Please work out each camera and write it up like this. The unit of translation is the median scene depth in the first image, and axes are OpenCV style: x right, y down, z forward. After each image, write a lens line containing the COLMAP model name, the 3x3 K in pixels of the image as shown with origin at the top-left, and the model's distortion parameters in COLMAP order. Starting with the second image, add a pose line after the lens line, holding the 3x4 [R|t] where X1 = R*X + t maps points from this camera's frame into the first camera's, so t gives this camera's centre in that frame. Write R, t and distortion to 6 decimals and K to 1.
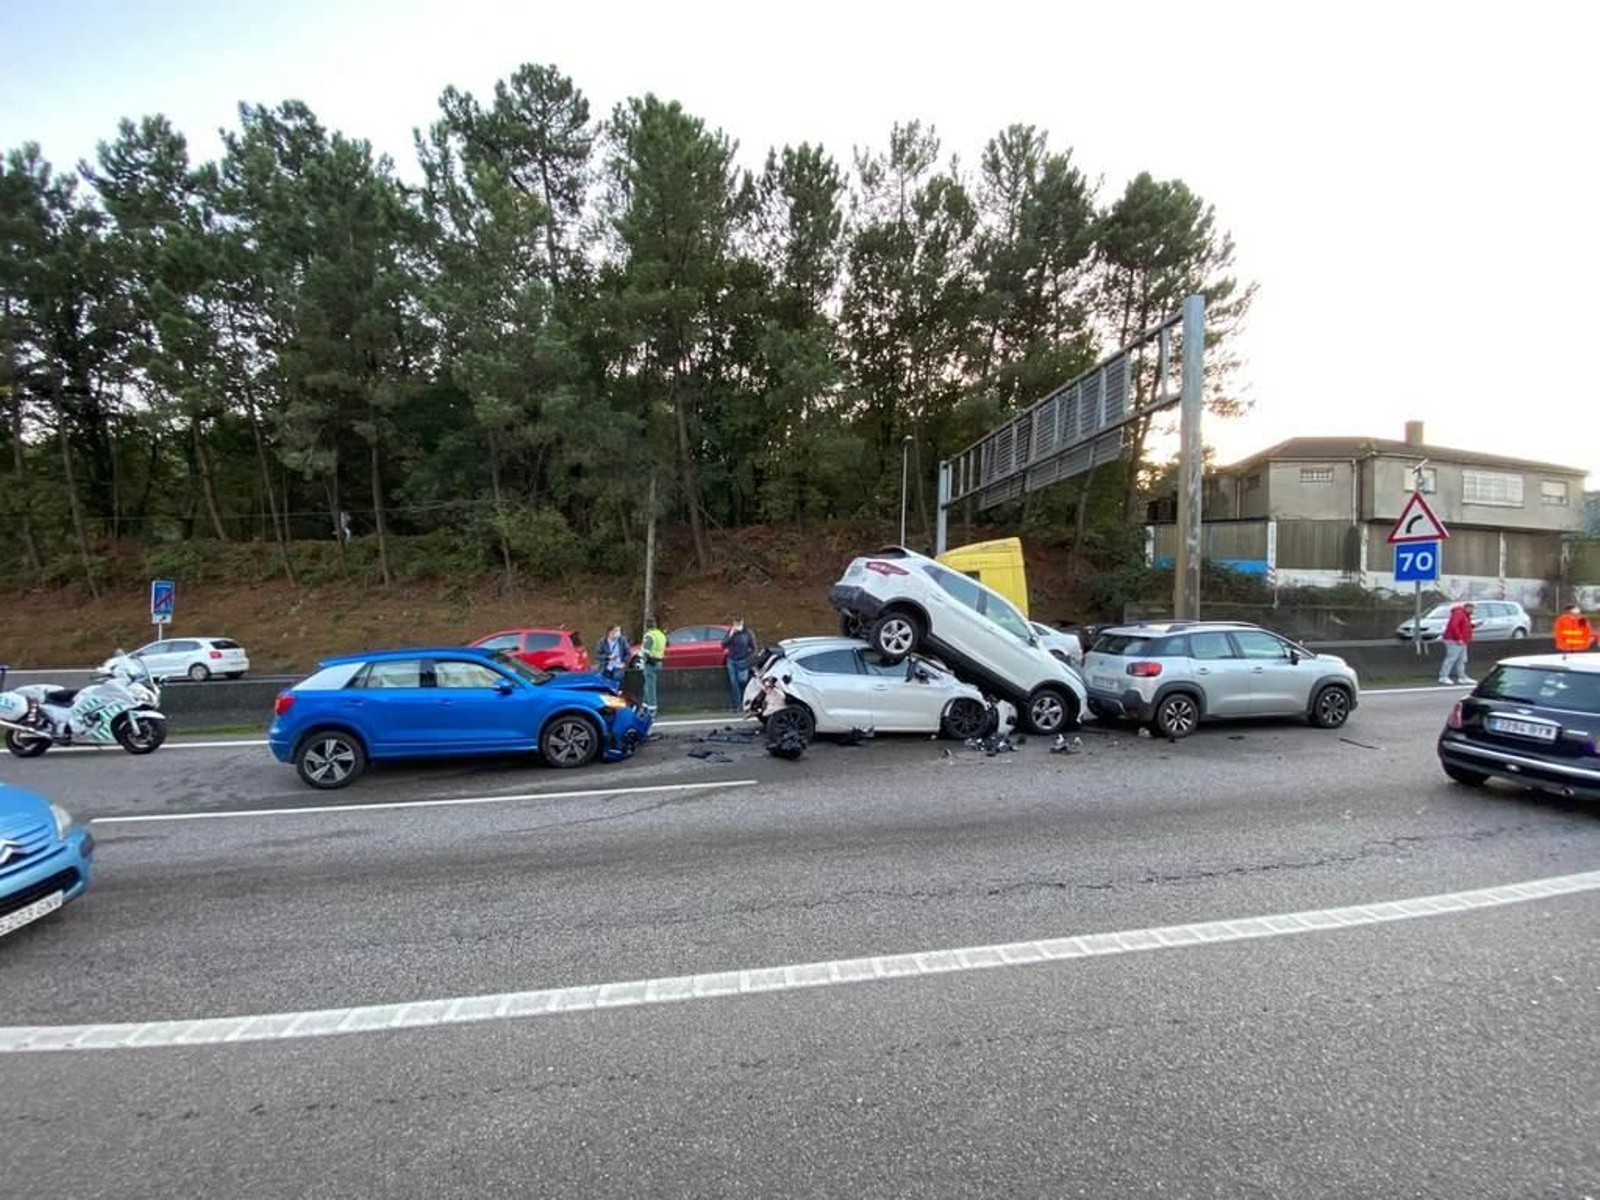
lens RADIAL K [[663.5, 0, 800.0], [0, 663.5, 600.0], [0, 0, 1]] dist [0.023810, 0.000033]
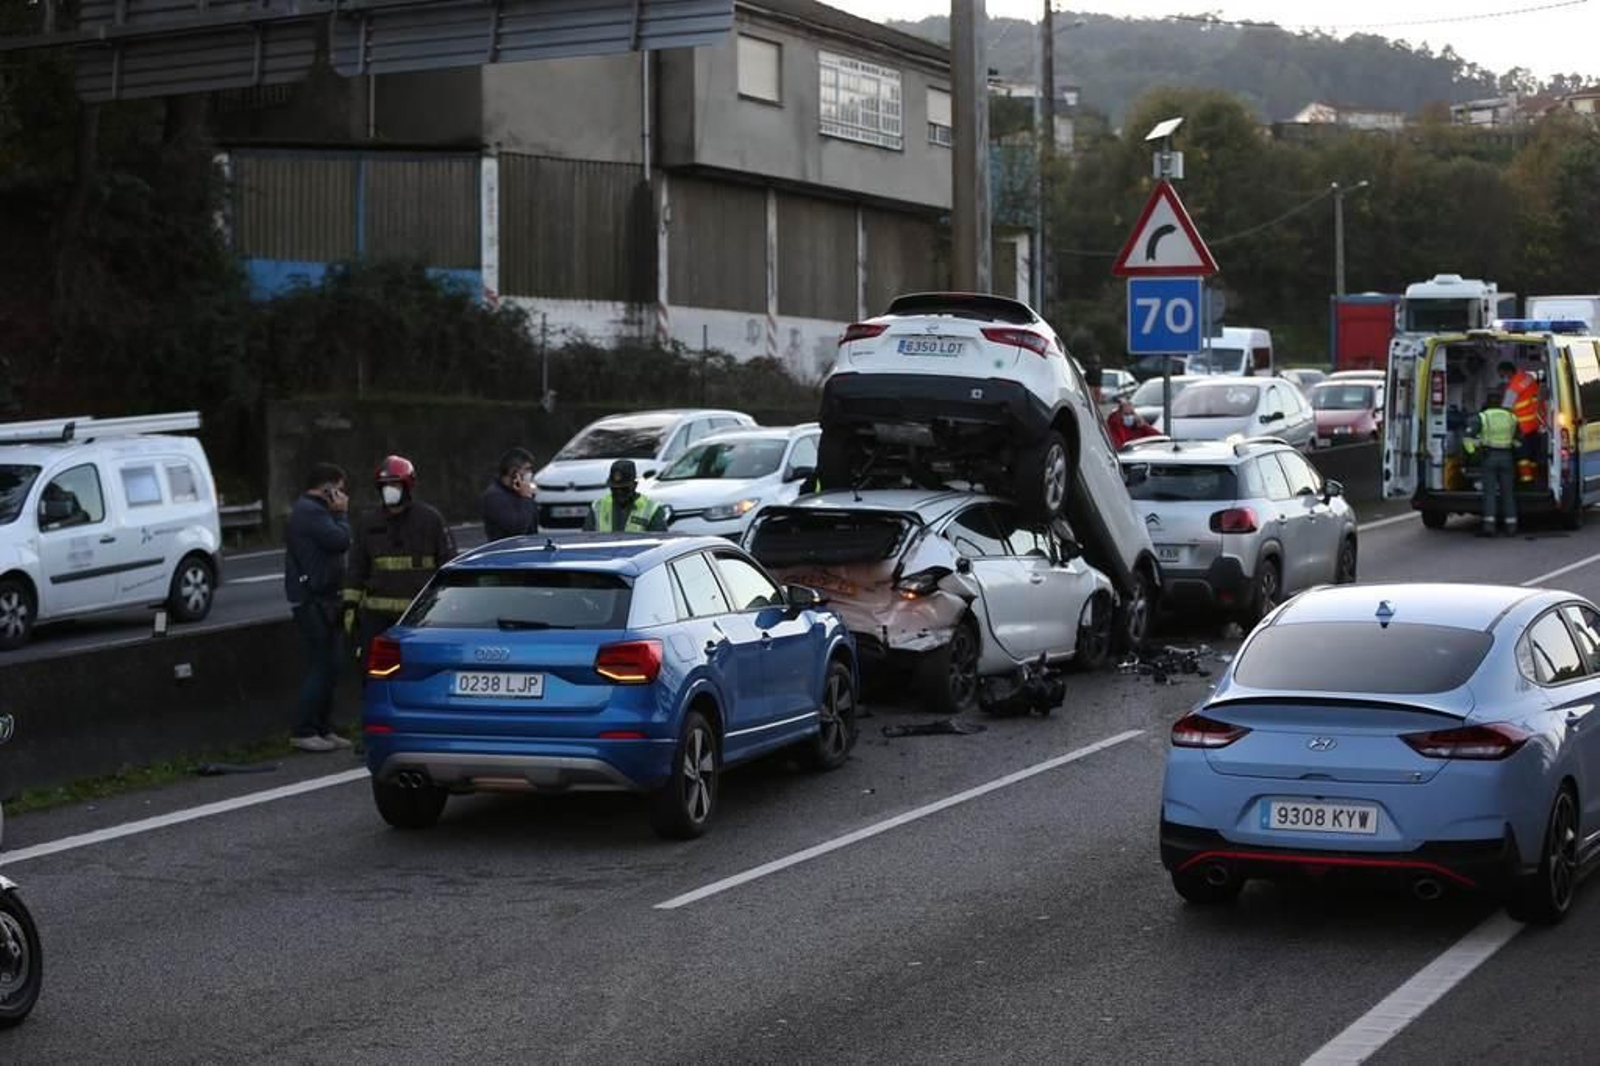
lens RADIAL K [[3271.0, 0, 802.1], [0, 3271.0, 566.3], [0, 0, 1]] dist [-0.319204, 0.062899]
pose [[0.580987, -0.054346, 0.812096, -1.228309], [0.008076, 0.998104, 0.061016, -0.019339], [-0.813873, -0.028891, 0.580325, -0.200977]]
